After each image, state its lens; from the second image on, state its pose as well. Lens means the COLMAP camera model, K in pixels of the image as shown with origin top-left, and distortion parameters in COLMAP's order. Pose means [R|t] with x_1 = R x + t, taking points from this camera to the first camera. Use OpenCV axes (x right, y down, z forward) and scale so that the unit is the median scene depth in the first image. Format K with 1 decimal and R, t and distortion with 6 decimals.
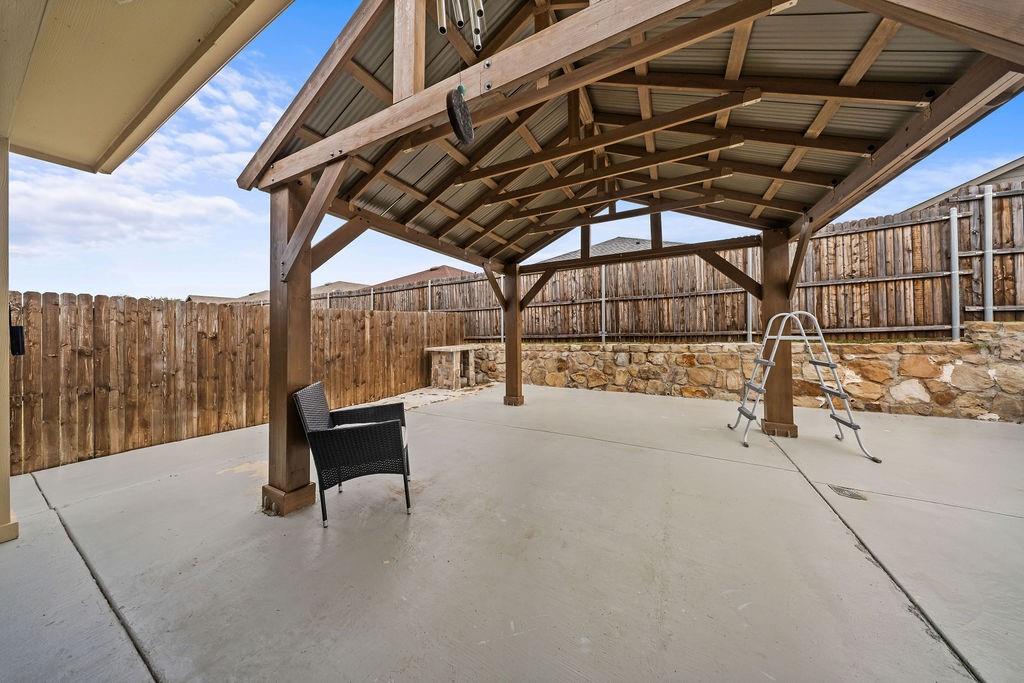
lens RADIAL K [[306.5, 0, 511.4], [0, 306.5, 331.0], [0, 0, 1]] dist [-0.001454, -0.000345]
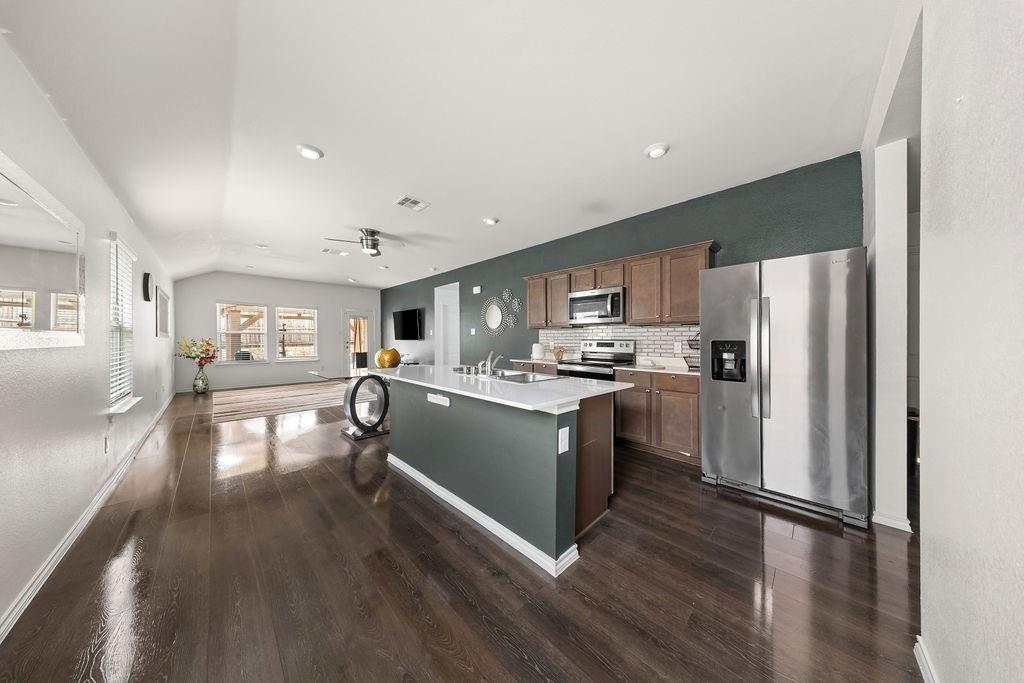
lens RADIAL K [[299.4, 0, 513.8], [0, 299.4, 339.6], [0, 0, 1]] dist [0.000605, -0.000077]
pose [[0.286423, 0.008187, 0.958068, -1.762123], [-0.014063, 0.999892, -0.004340, -0.047488], [-0.958000, -0.012230, 0.286507, -1.920903]]
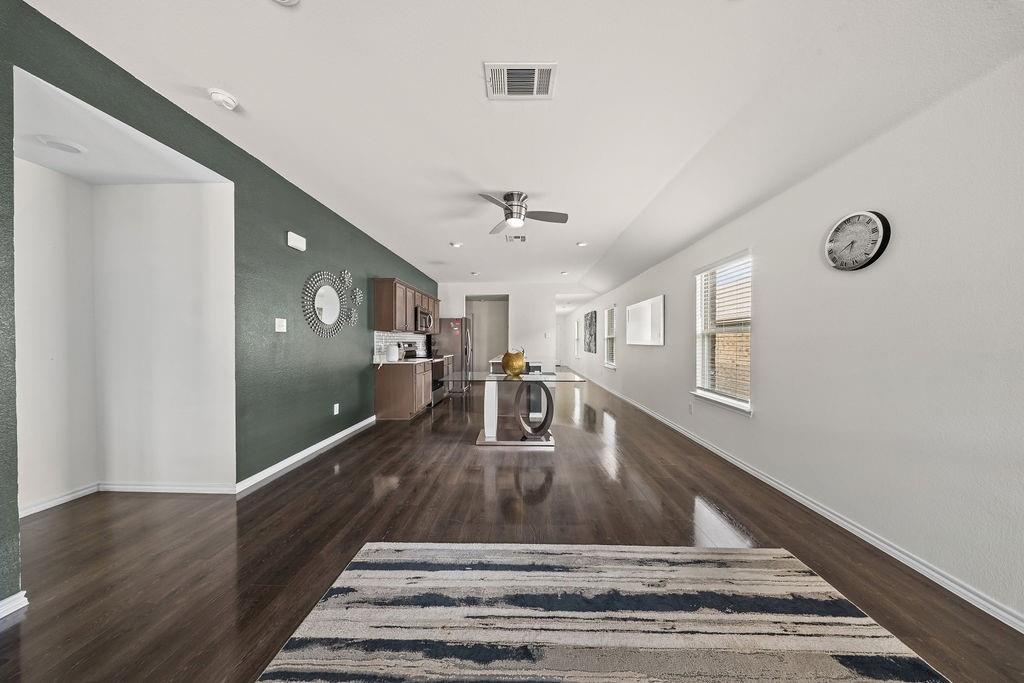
lens RADIAL K [[309.5, 0, 512.0], [0, 309.5, 341.5], [0, 0, 1]] dist [-0.007577, -0.000046]
pose [[-0.898665, 0.002795, -0.438627, -0.650427], [0.007429, 0.999933, -0.008849, -0.043357], [0.438573, -0.011211, -0.898626, -0.550510]]
